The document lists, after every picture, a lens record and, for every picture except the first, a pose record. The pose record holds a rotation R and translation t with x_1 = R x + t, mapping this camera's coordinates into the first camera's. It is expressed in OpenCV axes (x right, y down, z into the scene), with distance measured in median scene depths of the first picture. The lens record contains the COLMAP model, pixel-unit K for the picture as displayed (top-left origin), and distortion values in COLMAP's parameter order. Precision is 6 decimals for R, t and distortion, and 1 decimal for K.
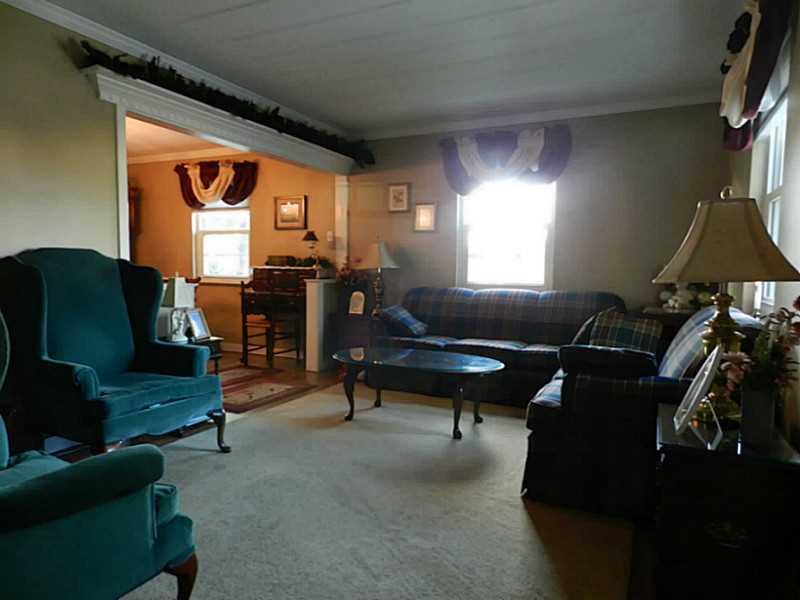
lens RADIAL K [[540.5, 0, 400.0], [0, 540.5, 300.0], [0, 0, 1]] dist [0.037091, -0.037341]
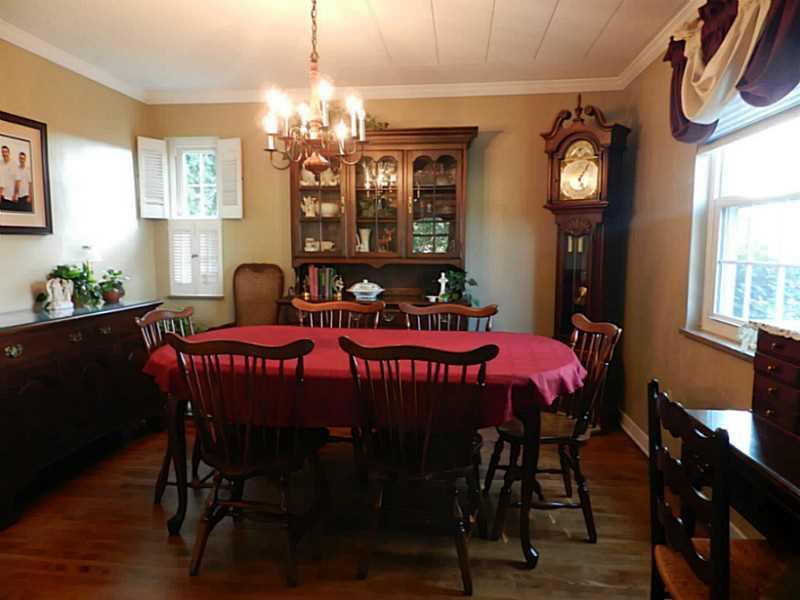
lens RADIAL K [[532.0, 0, 400.0], [0, 532.0, 300.0], [0, 0, 1]] dist [-0.050905, -0.001279]
pose [[0.324094, 0.080553, -0.942589, -0.095141], [-0.072655, 0.995545, 0.060097, -0.067550], [0.943231, 0.049007, 0.328502, 0.704323]]
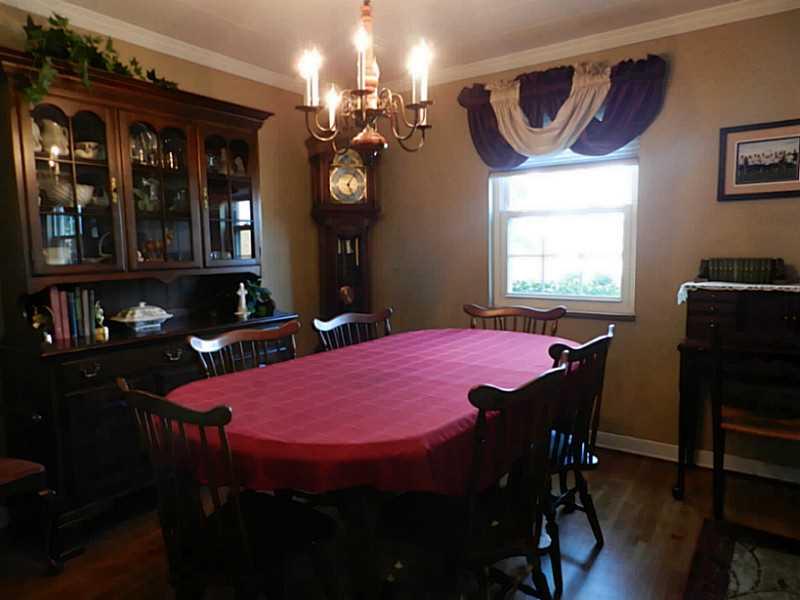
lens RADIAL K [[540.5, 0, 400.0], [0, 540.5, 300.0], [0, 0, 1]] dist [0.037091, -0.037341]
pose [[0.991408, -0.018623, -0.129477, -0.414196], [0.021926, 0.999468, 0.024137, -0.059418], [0.128958, -0.026769, 0.991289, 0.477205]]
